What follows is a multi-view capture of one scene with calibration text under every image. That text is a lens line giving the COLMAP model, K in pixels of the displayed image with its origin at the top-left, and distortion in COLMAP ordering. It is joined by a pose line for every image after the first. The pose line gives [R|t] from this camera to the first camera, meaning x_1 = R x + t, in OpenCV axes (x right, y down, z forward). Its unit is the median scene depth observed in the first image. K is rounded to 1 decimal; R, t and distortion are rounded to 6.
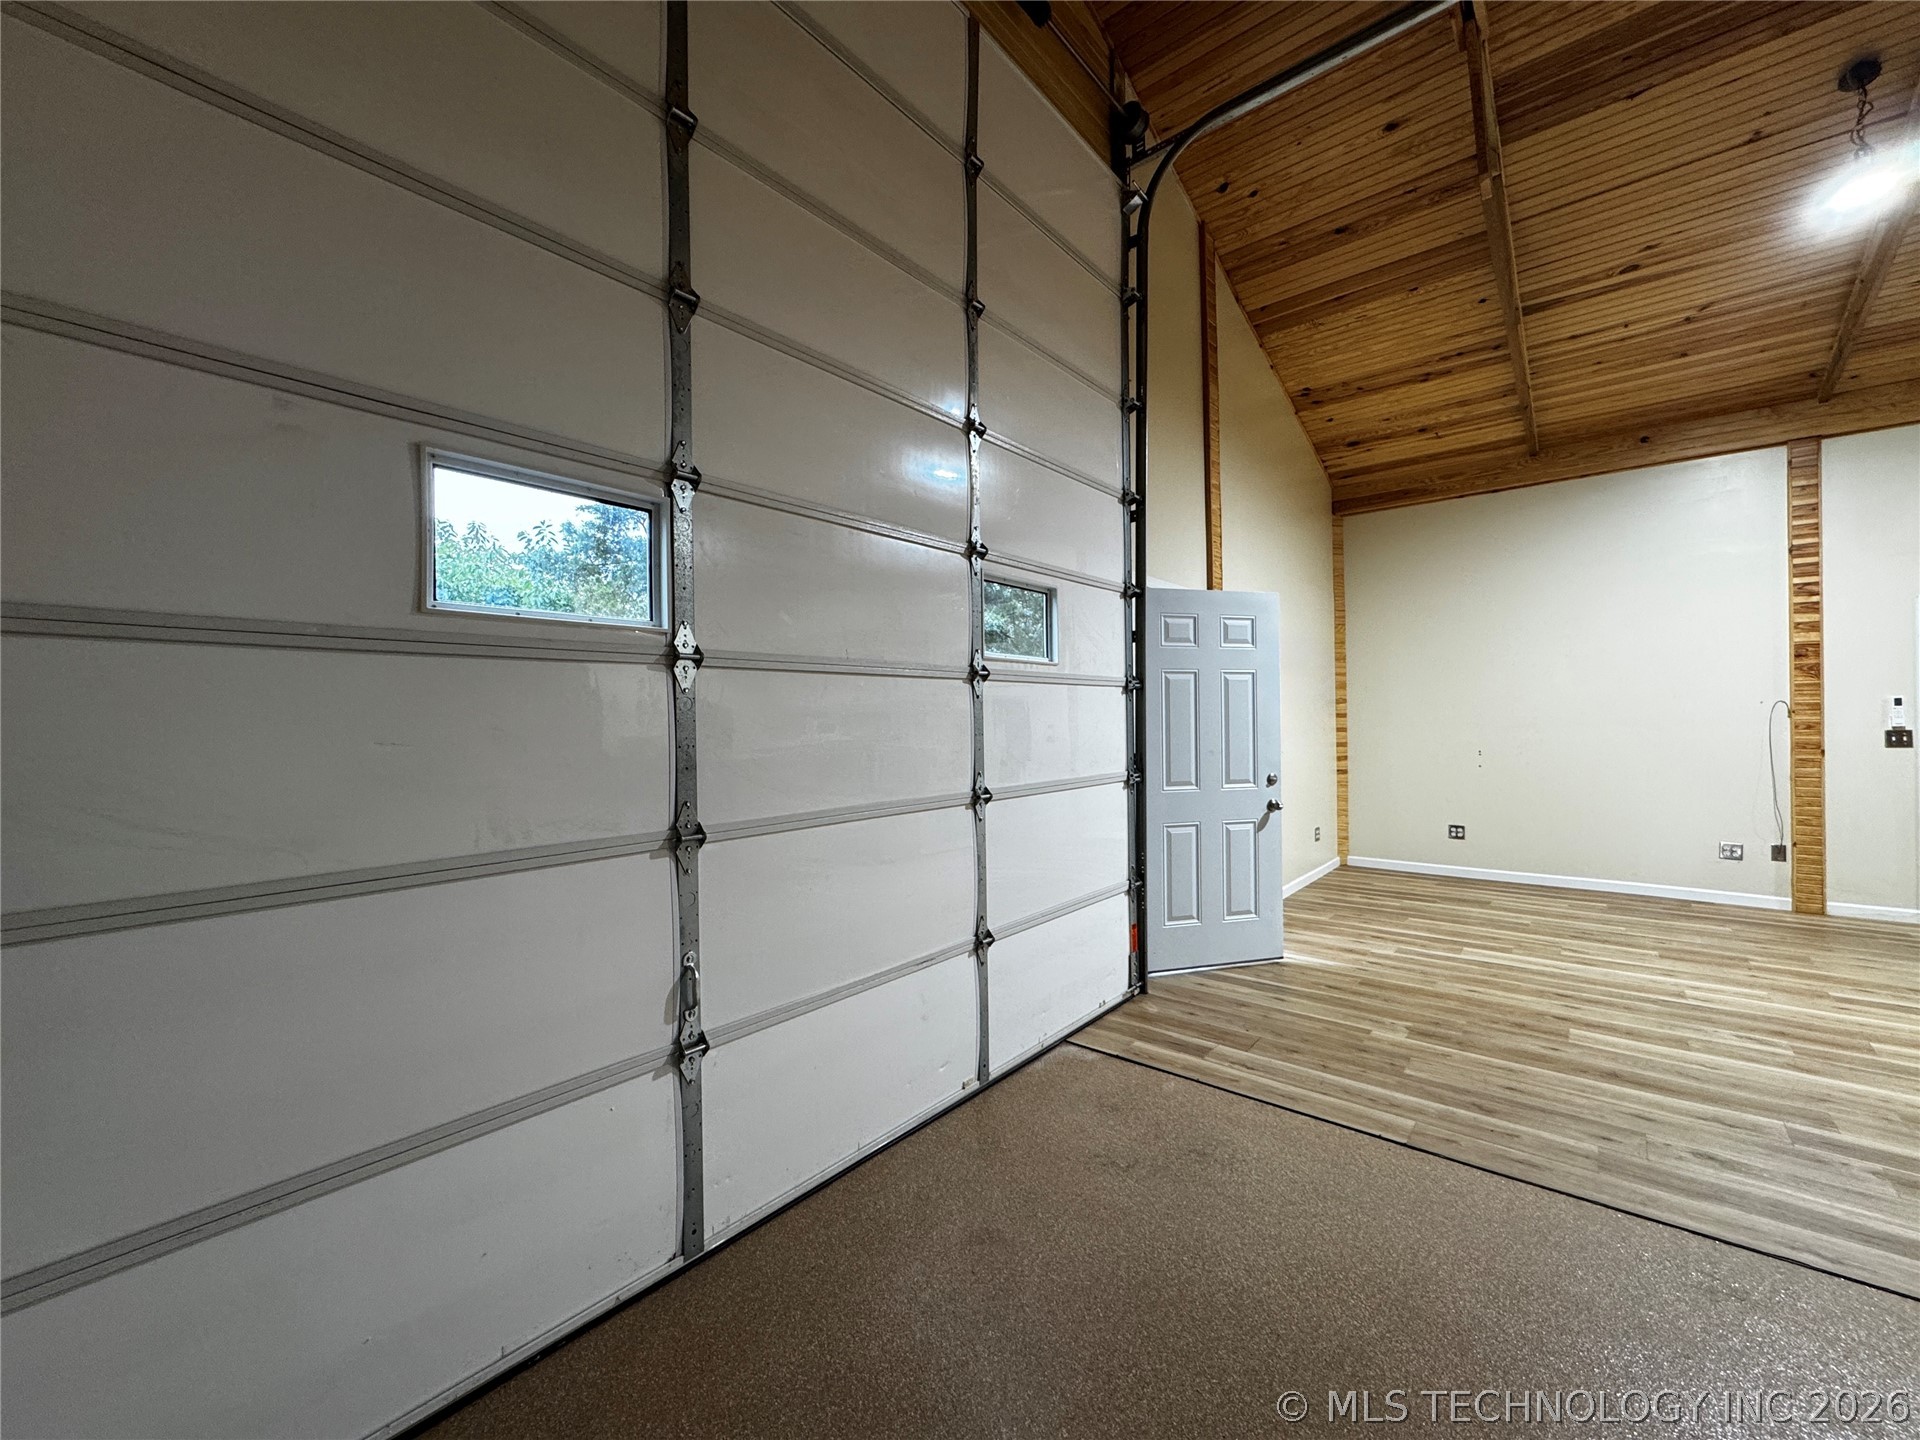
lens RADIAL K [[763.5, 0, 961.1], [0, 763.5, 717.5], [0, 0, 1]] dist [-0.002226, -0.000081]
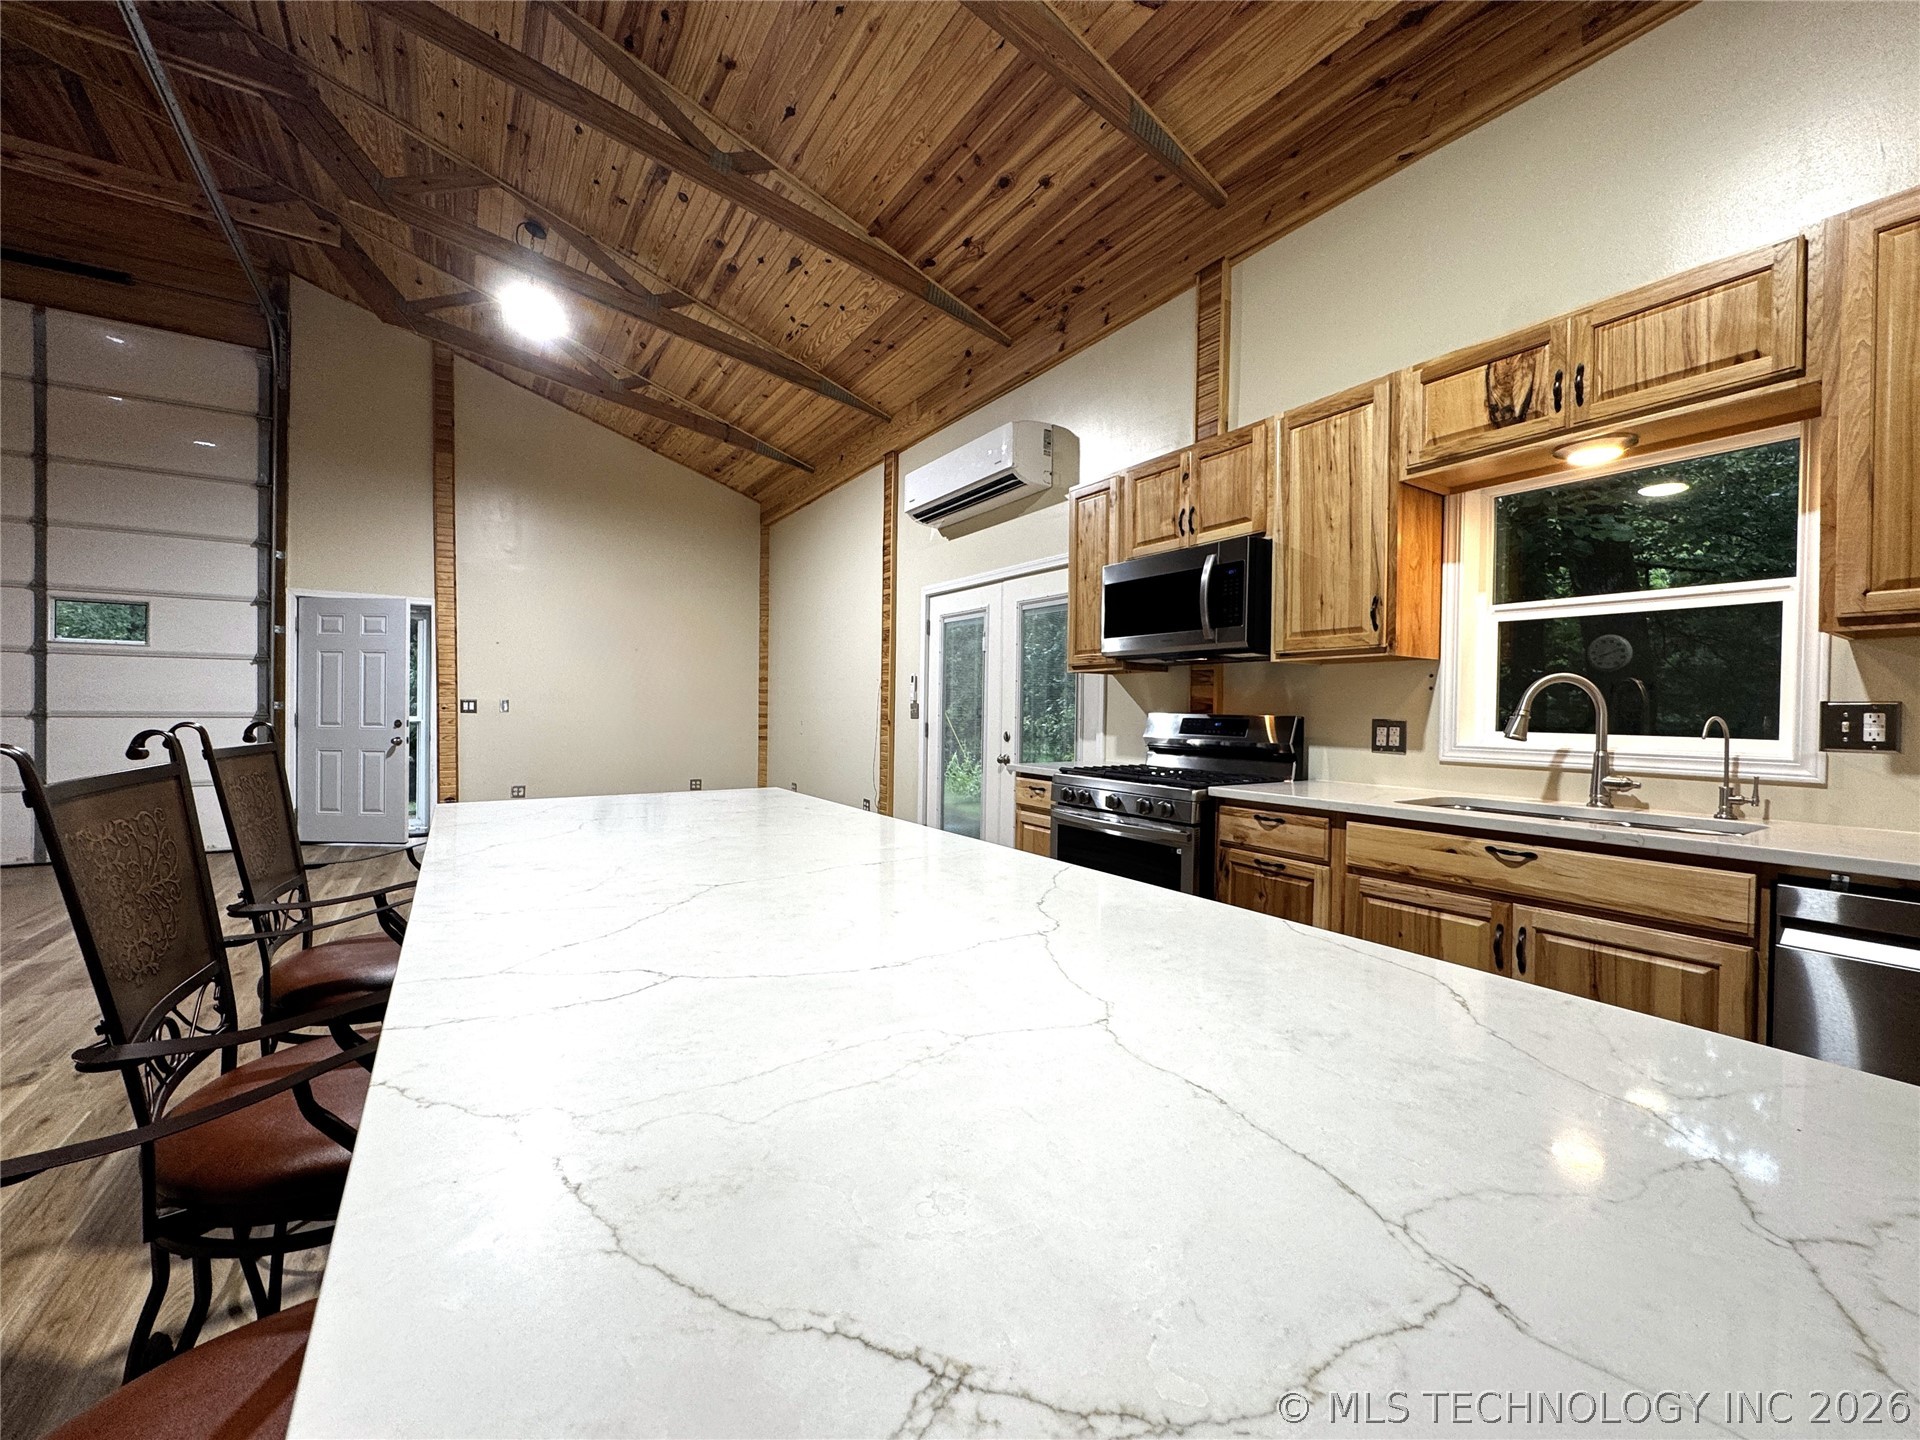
lens RADIAL K [[763.5, 0, 961.1], [0, 763.5, 718.6], [0, 0, 1]] dist [-0.002226, -0.000081]
pose [[0.957952, 0.026902, -0.285666, 2.007890], [-0.023094, 0.999594, 0.016691, 0.022517], [0.285999, -0.009392, 0.958184, -0.122521]]
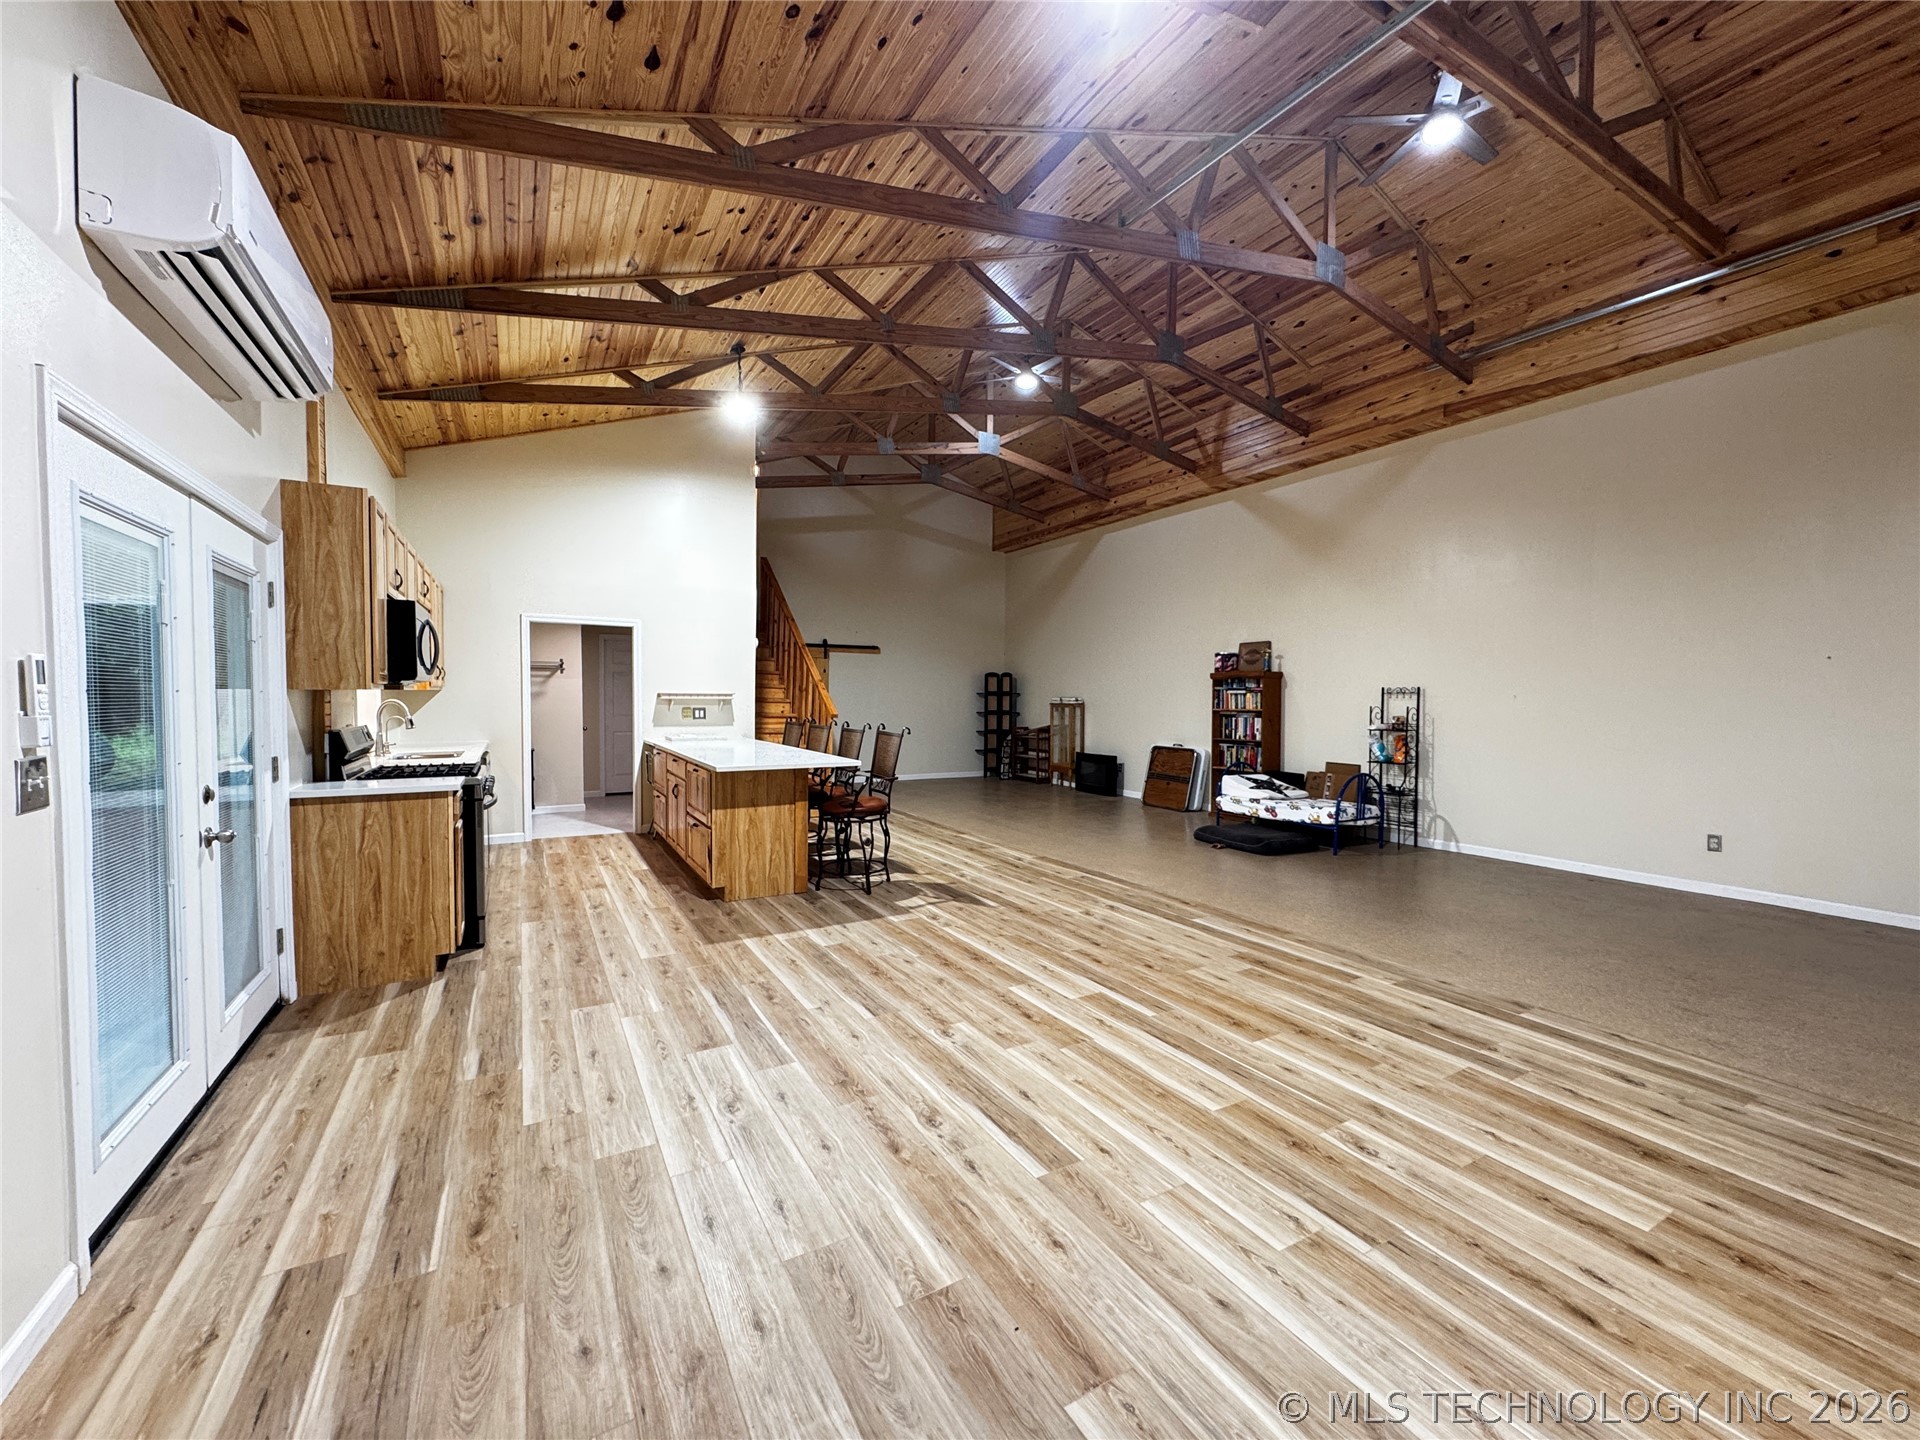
lens RADIAL K [[763.5, 0, 961.2], [0, 763.5, 716.7], [0, 0, 1]] dist [-0.002226, -0.000081]
pose [[-0.938863, -0.003487, 0.344274, 0.912456], [0.005652, 0.999658, 0.025539, -0.010143], [-0.344245, 0.025924, -0.938522, 1.436713]]
